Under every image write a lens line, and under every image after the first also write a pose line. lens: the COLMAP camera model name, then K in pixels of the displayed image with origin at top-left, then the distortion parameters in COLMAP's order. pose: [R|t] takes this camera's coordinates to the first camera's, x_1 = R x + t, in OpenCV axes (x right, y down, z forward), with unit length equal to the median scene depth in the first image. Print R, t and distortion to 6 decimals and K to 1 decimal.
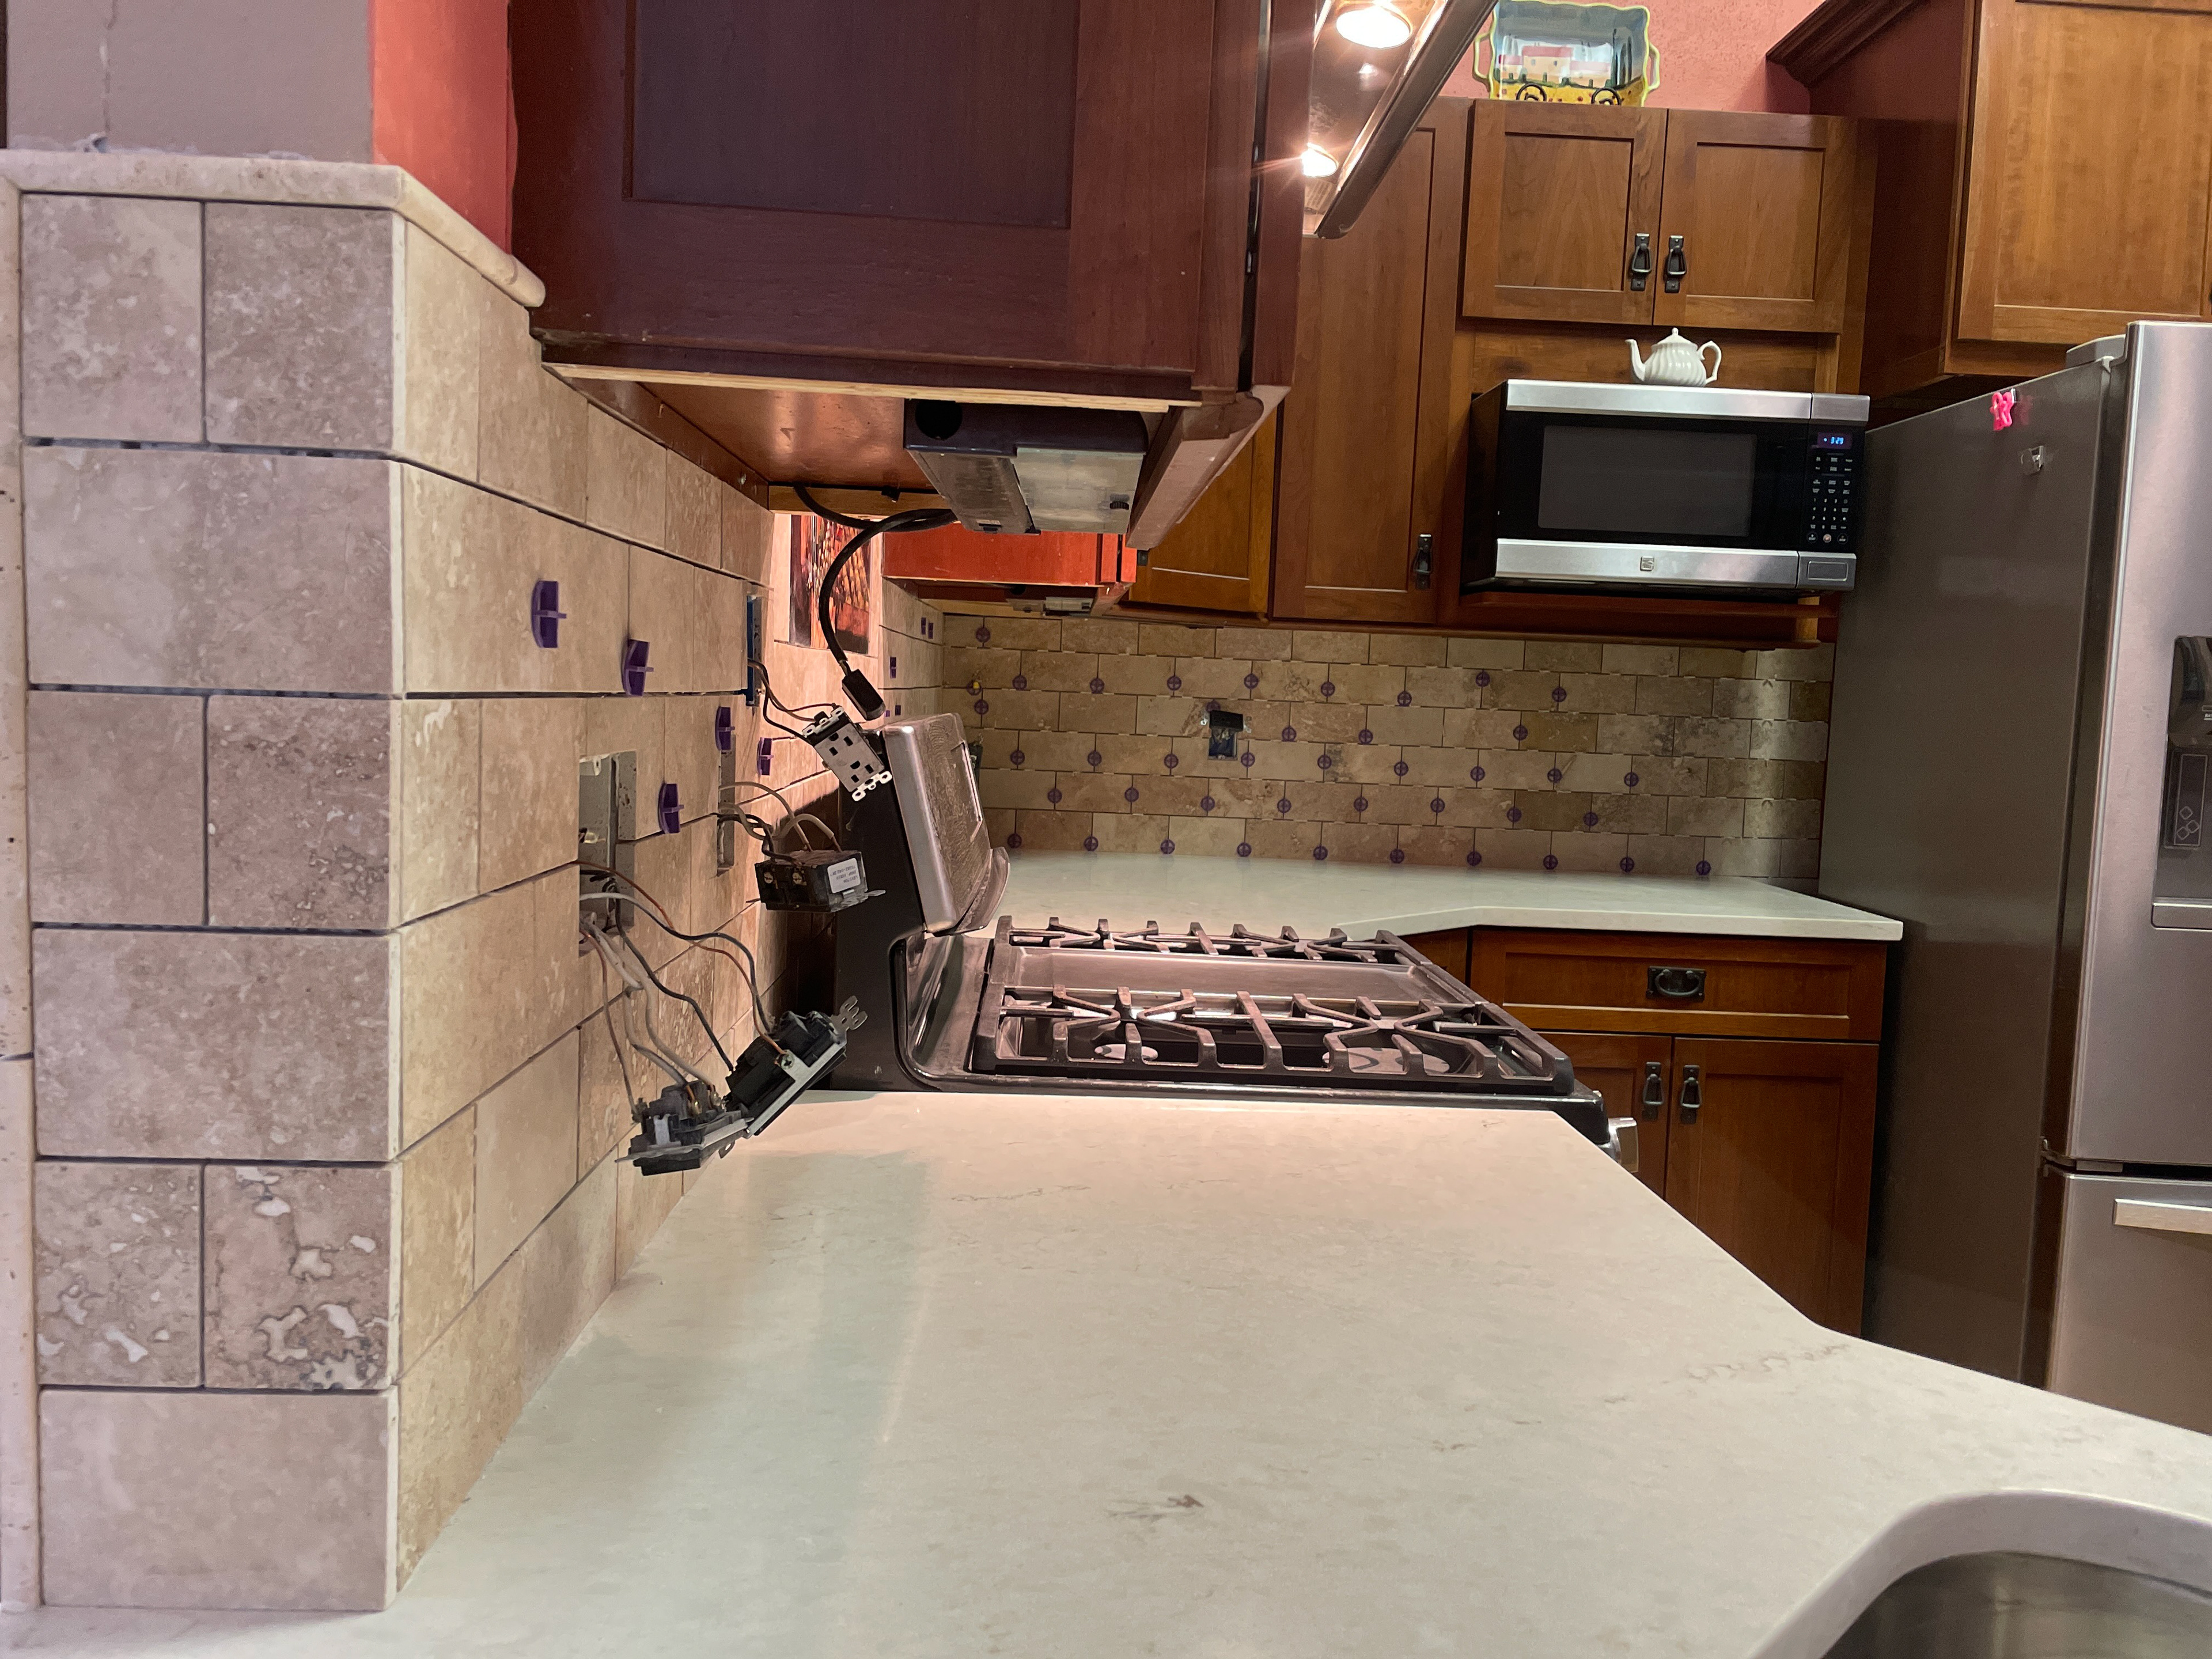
lens RADIAL K [[1666.6, 0, 1101.4], [0, 1666.6, 819.7], [0, 0, 1]] dist [0.081445, -0.107057]
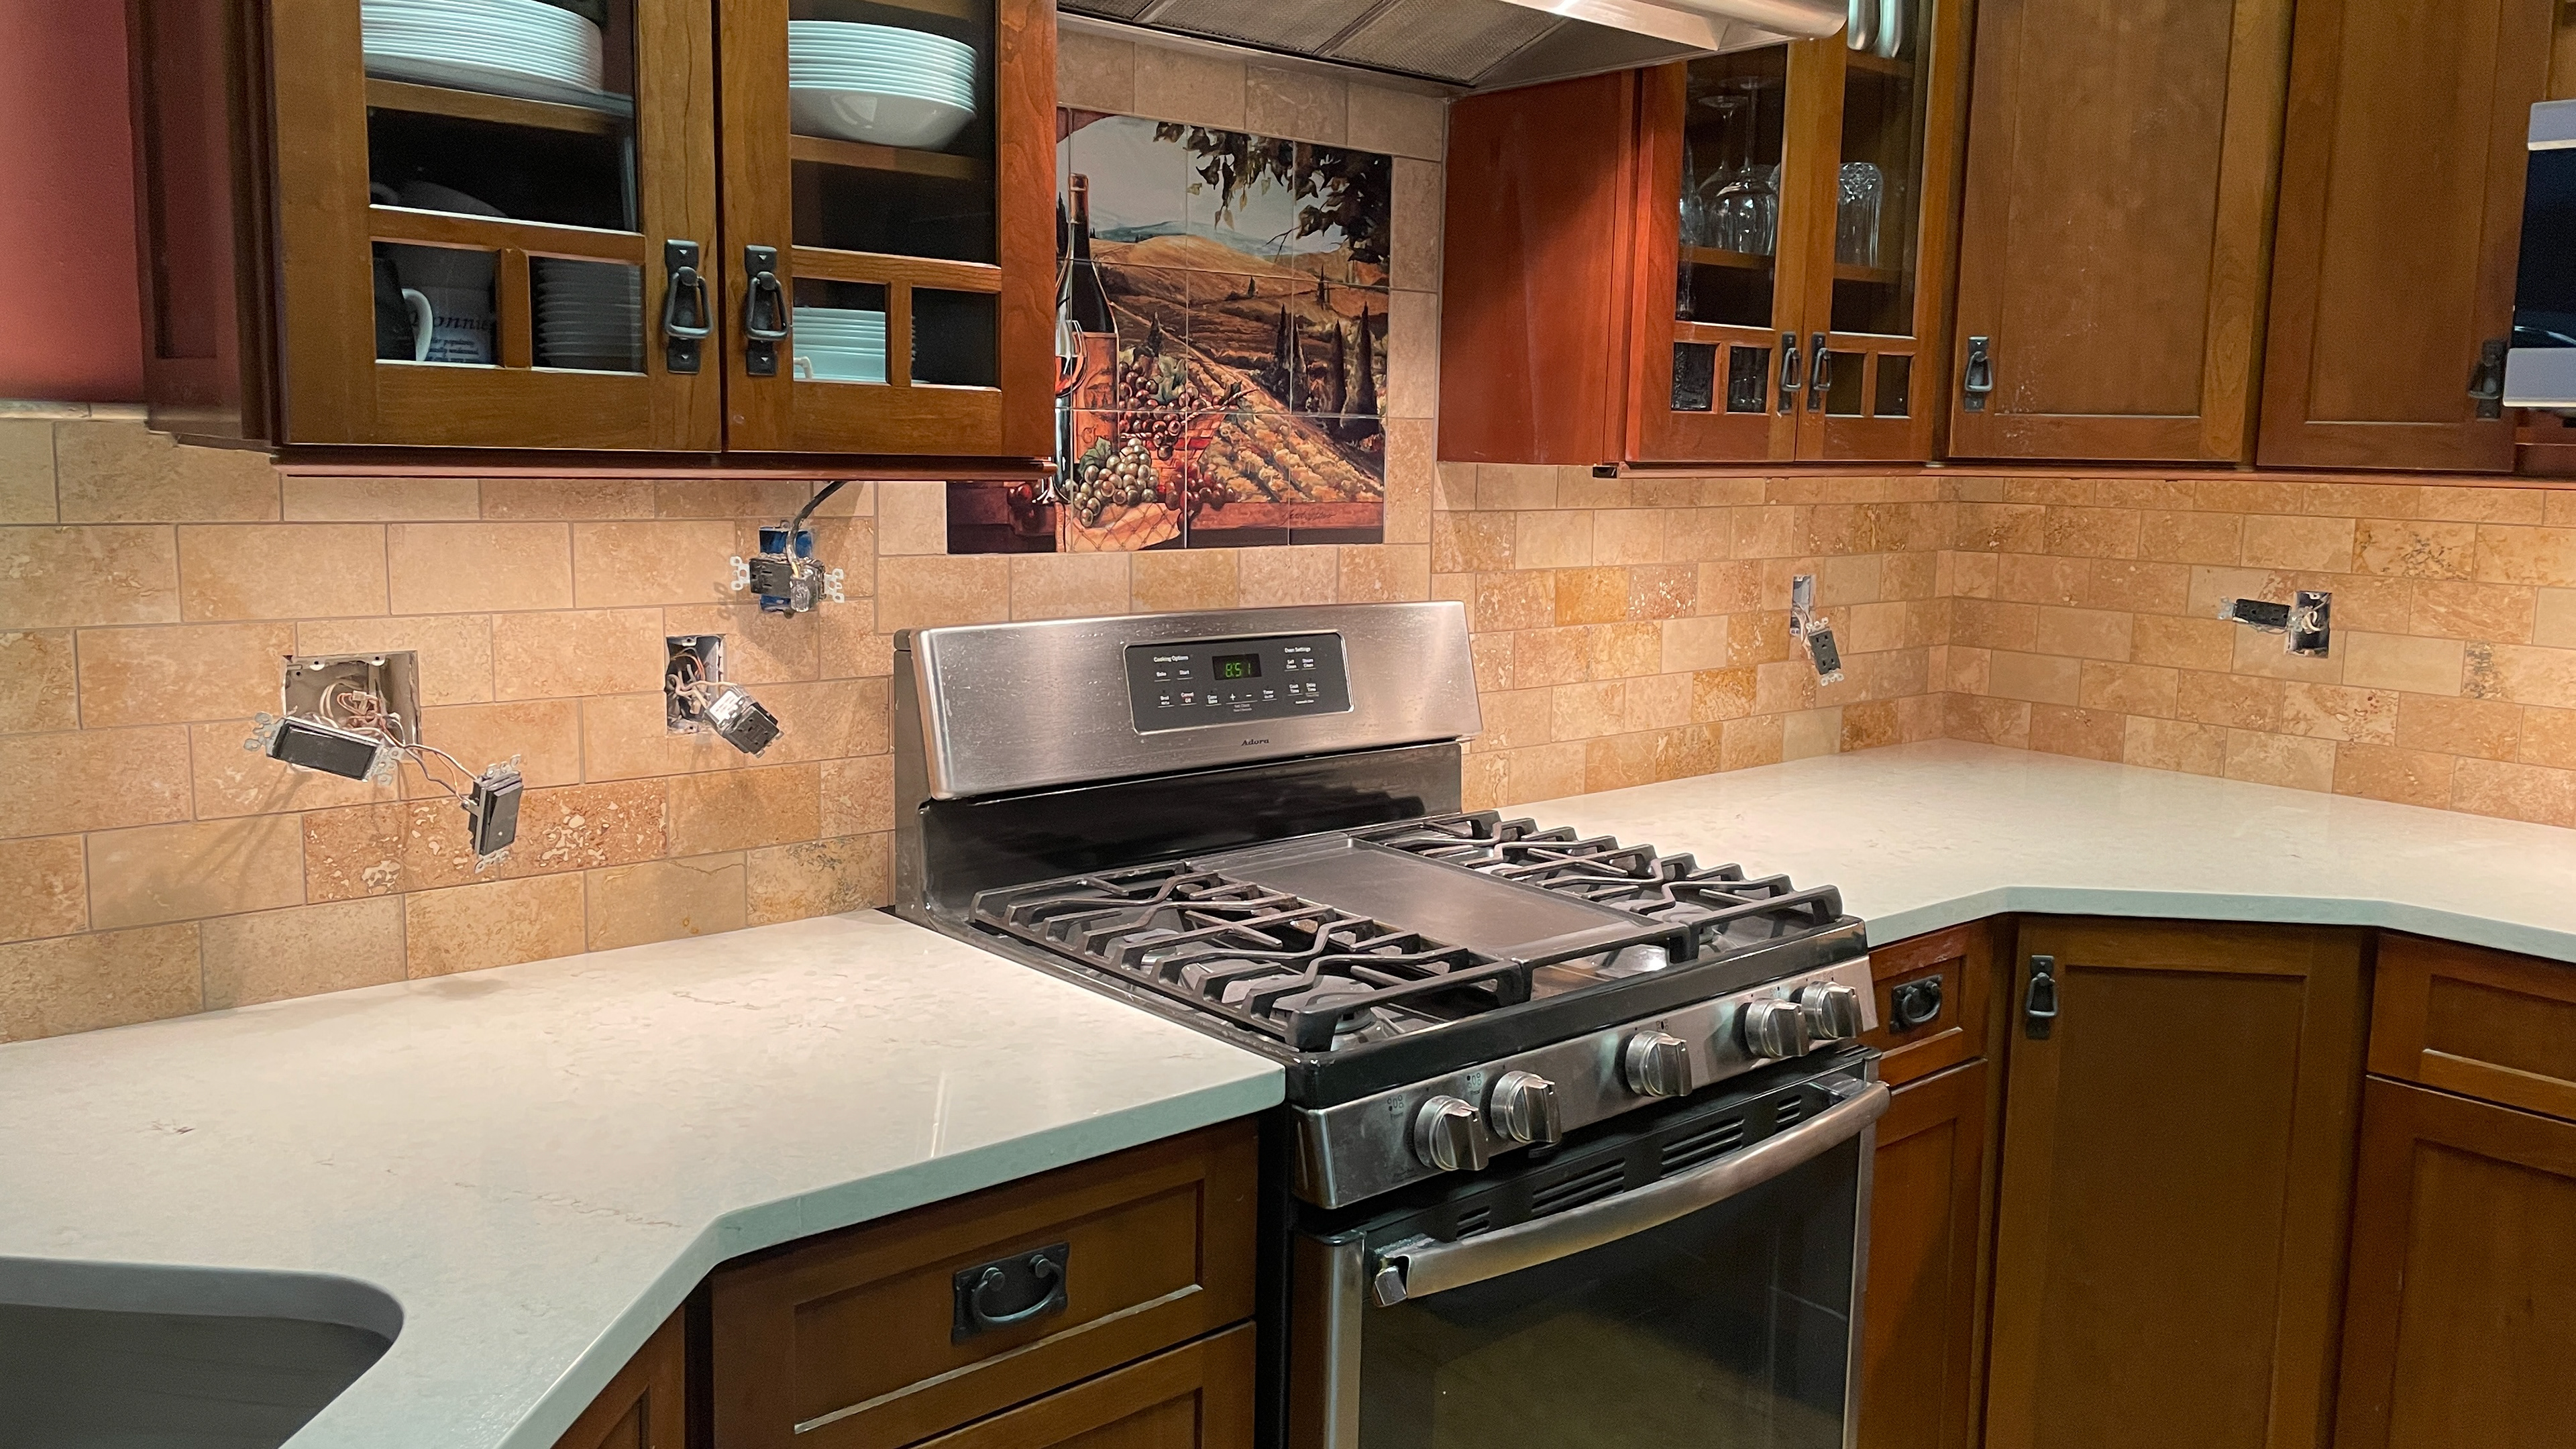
lens RADIAL K [[1939.2, 0, 1304.0], [0, 1939.2, 709.2], [0, 0, 1]] dist [0.101007, -0.148695]
pose [[0.632617, 0.080163, -0.770305, 2.607600], [-0.056299, 0.996757, 0.057494, -0.216411], [0.772416, 0.006996, 0.635079, 0.719399]]
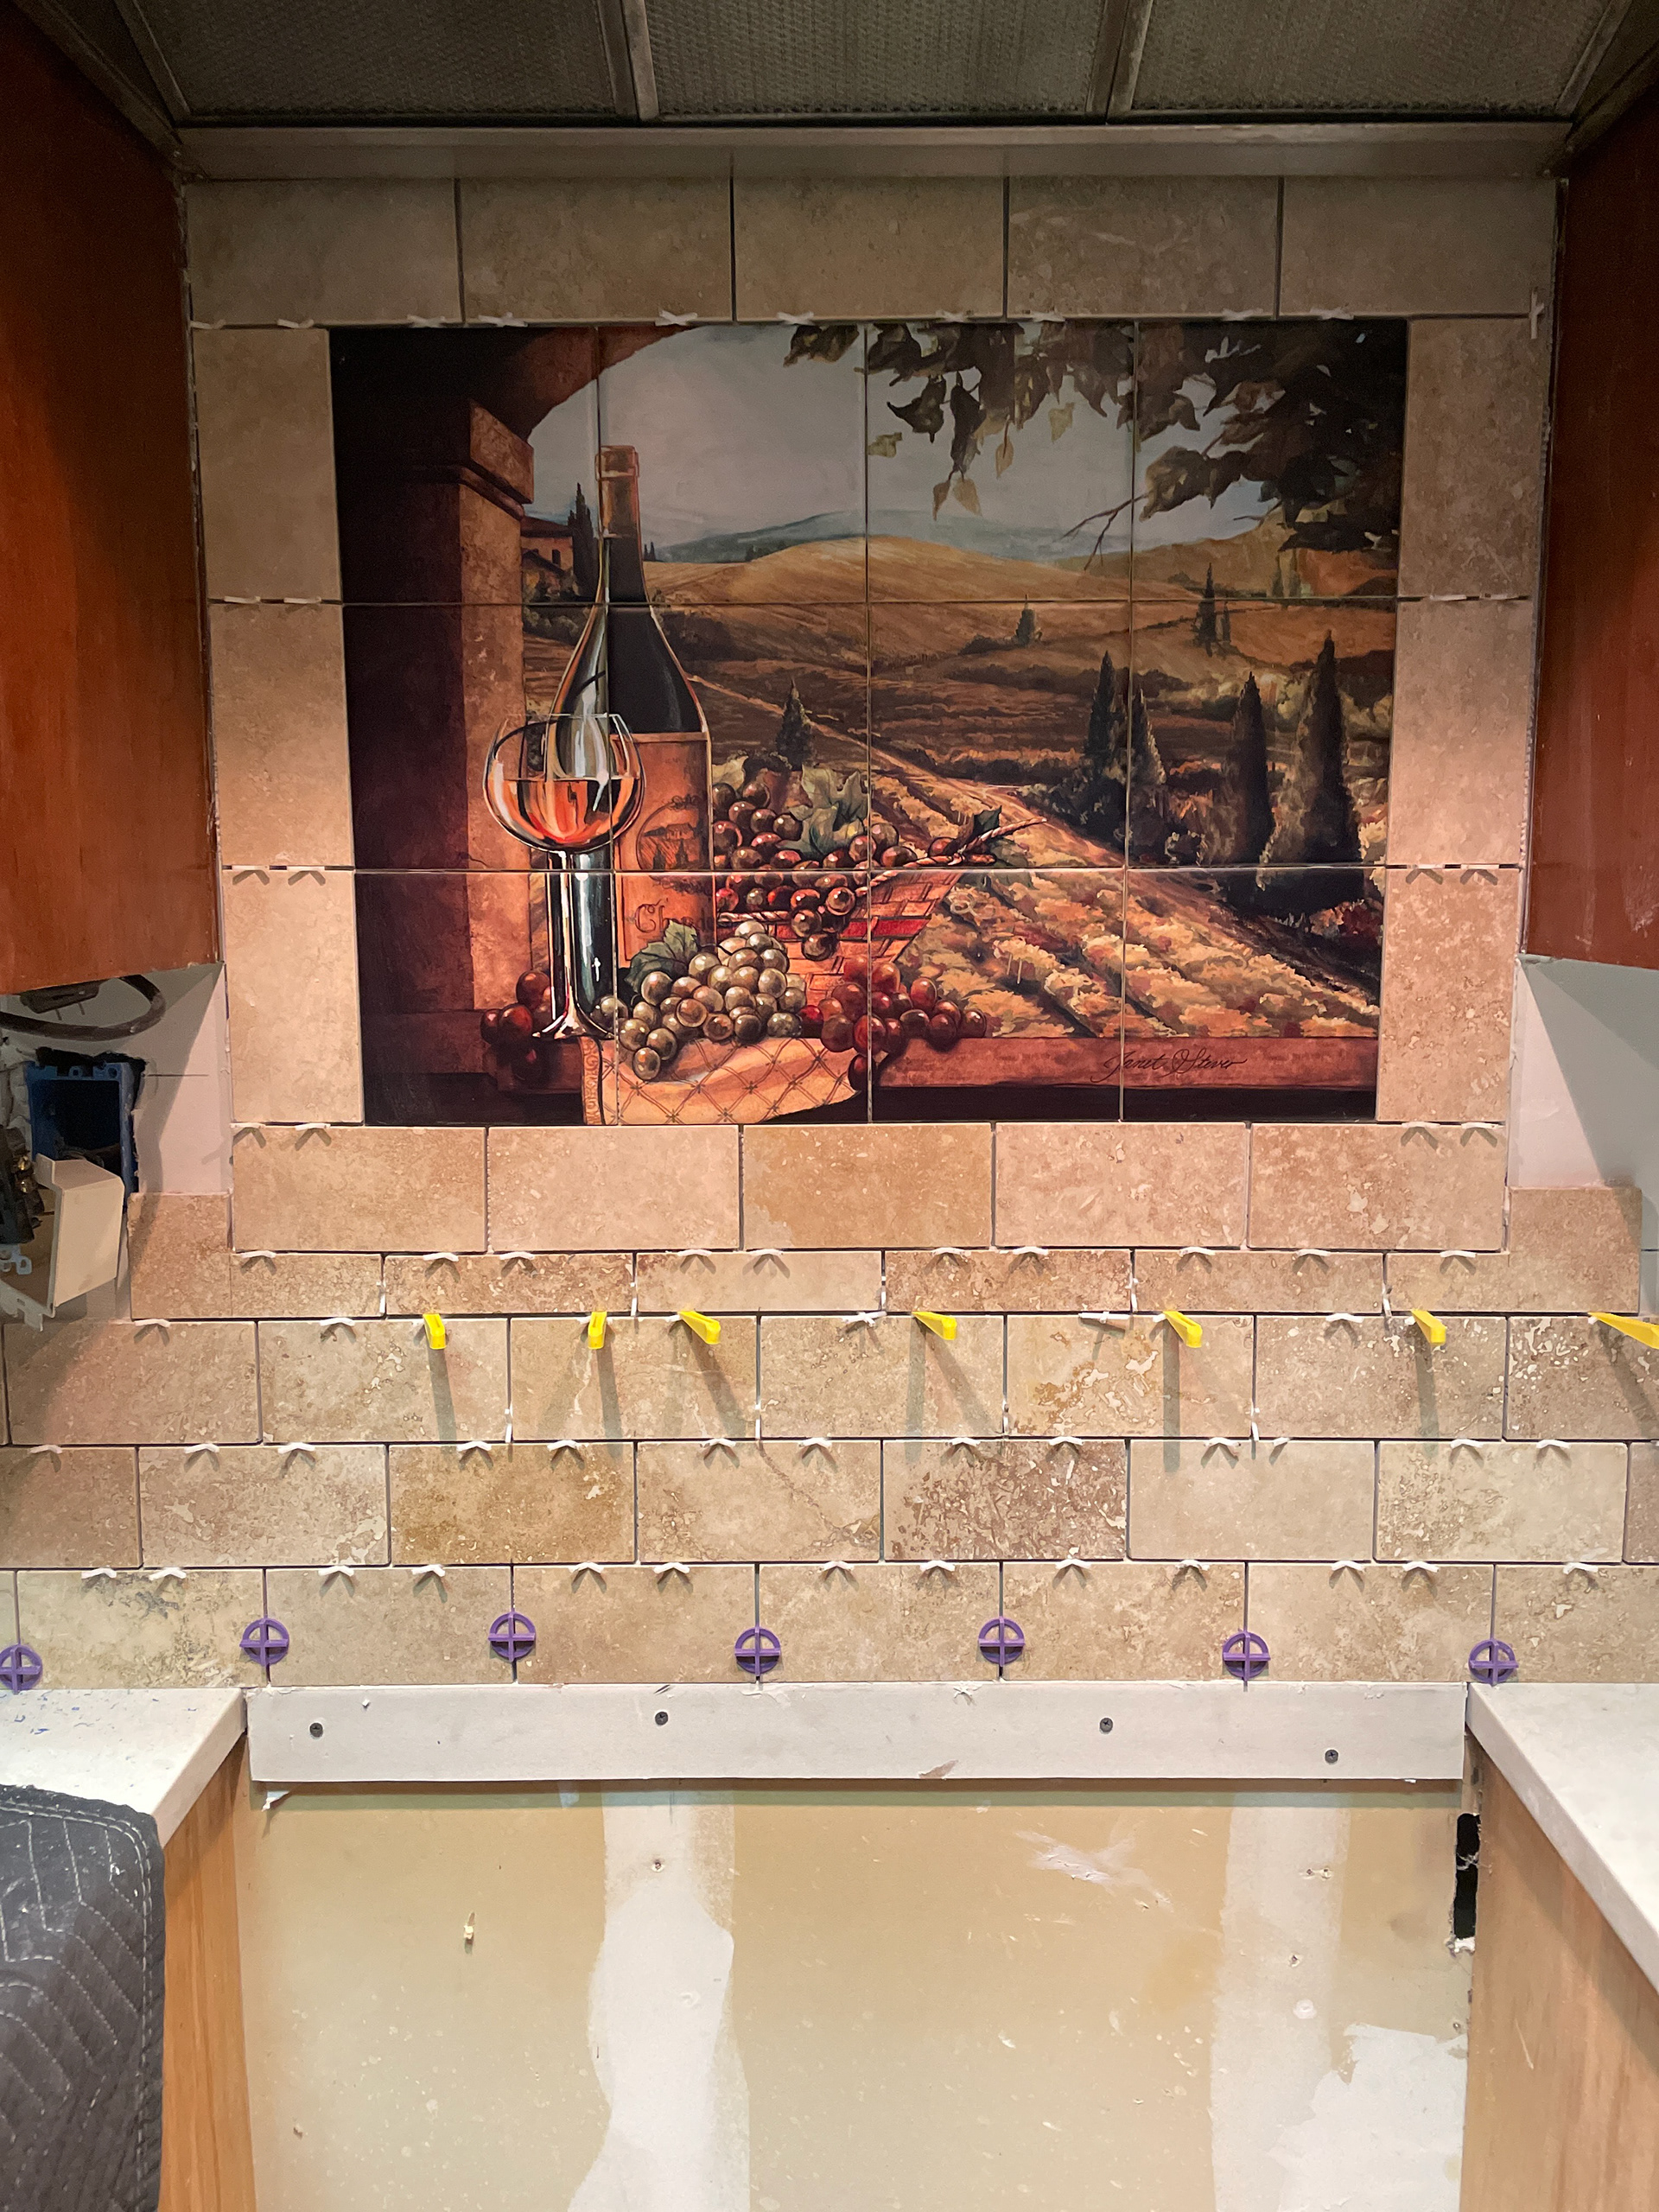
lens RADIAL K [[1680.2, 0, 840.0], [0, 1680.2, 1077.6], [0, 0, 1]] dist [0.101883, -0.140536]
pose [[-0.029956, 0.090976, -0.995402, 1.287362], [-0.077157, 0.992668, 0.093048, -0.505172], [0.996569, 0.079590, -0.022717, 2.938384]]
